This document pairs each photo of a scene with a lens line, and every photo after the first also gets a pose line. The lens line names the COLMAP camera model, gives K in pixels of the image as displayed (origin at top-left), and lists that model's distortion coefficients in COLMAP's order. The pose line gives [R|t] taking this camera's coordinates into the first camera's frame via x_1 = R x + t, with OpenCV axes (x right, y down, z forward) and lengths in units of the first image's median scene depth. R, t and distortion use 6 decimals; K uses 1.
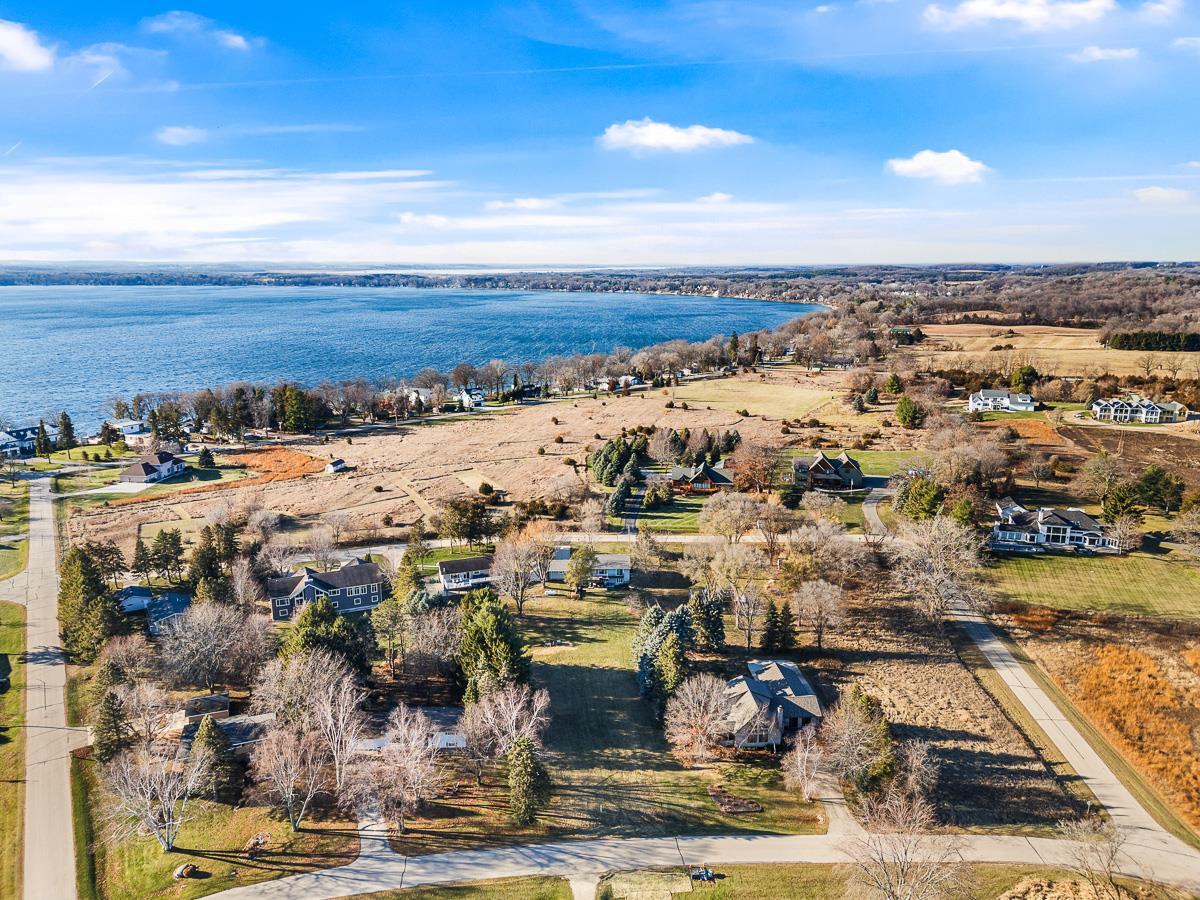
lens RADIAL K [[834.9, 0, 600.0], [0, 834.9, 450.0], [0, 0, 1]] dist [0.096786, -0.099582]
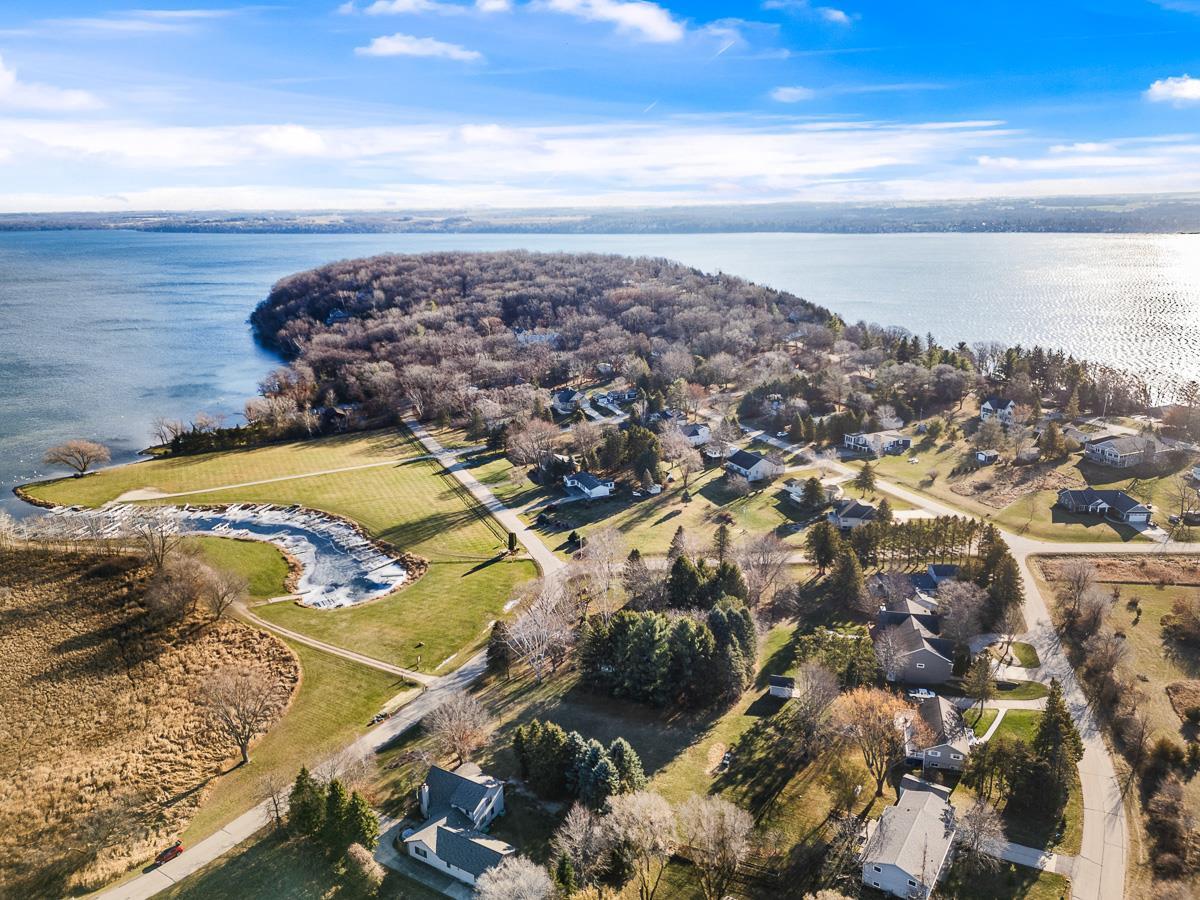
lens RADIAL K [[863.9, 0, 602.0], [0, 863.9, 443.6], [0, 0, 1]] dist [0.106709, -0.097471]
pose [[-0.568227, 0.227161, -0.790895, 0.817665], [-0.165223, 0.910070, 0.380097, -0.478908], [0.806113, 0.346656, -0.479594, 1.530675]]
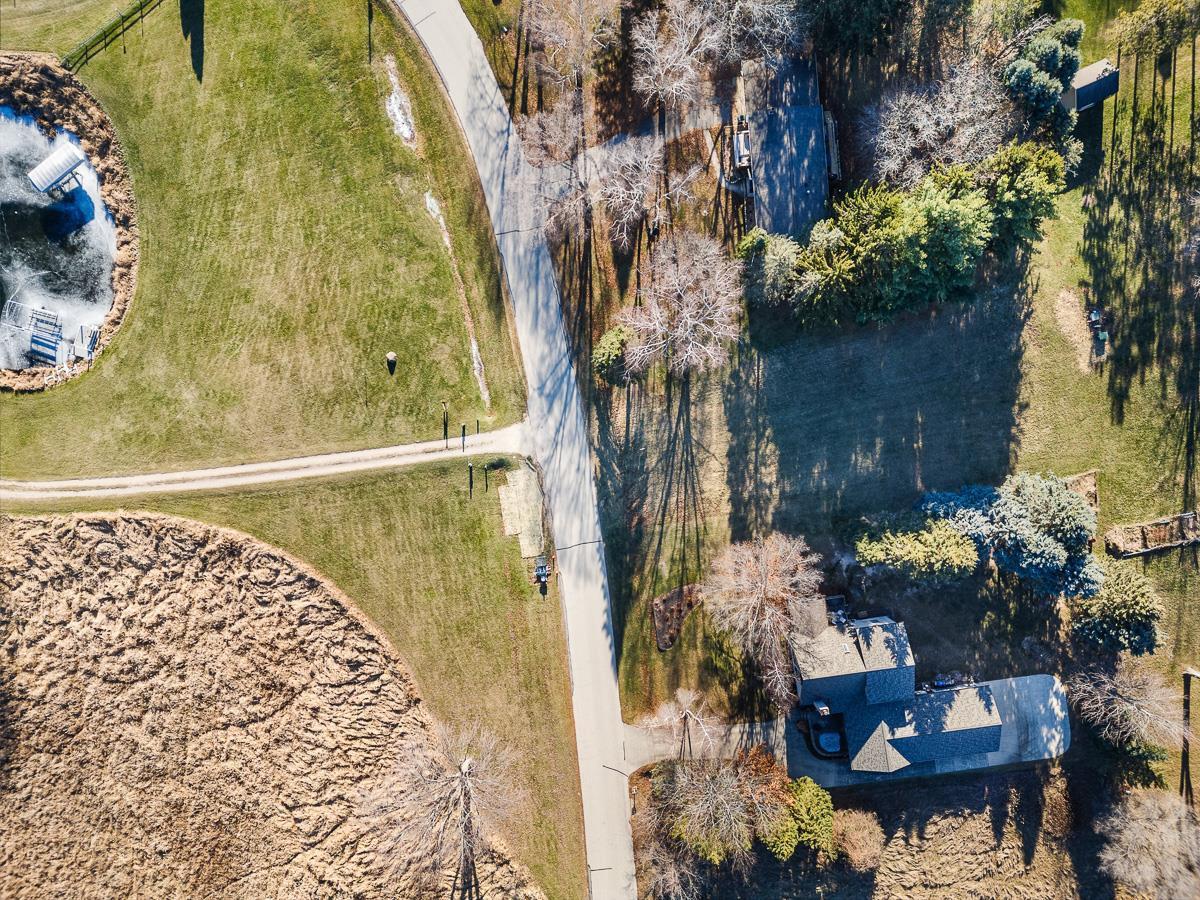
lens RADIAL K [[834.9, 0, 600.0], [0, 834.9, 450.0], [0, 0, 1]] dist [0.096786, -0.099582]
pose [[0.076297, 0.996552, 0.032590, -0.023374], [-0.209992, -0.015892, 0.977574, -0.299548], [0.974722, -0.081430, 0.208055, 0.718802]]
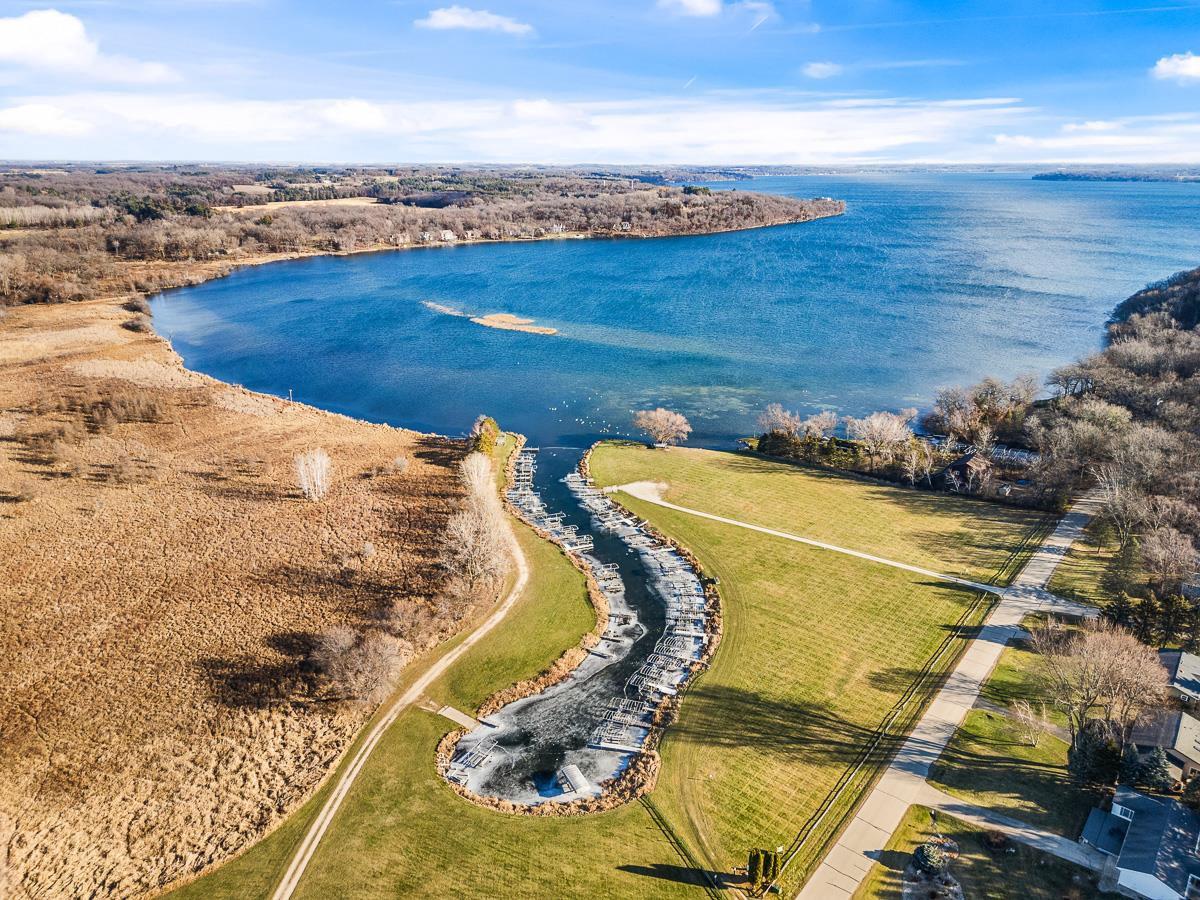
lens RADIAL K [[834.9, 0, 600.0], [0, 834.9, 450.0], [0, 0, 1]] dist [0.096786, -0.099582]
pose [[-0.992179, -0.043227, 0.117097, -0.398850], [0.024494, 0.852456, 0.522225, -0.364865], [-0.122394, 0.521009, -0.844731, 1.089052]]
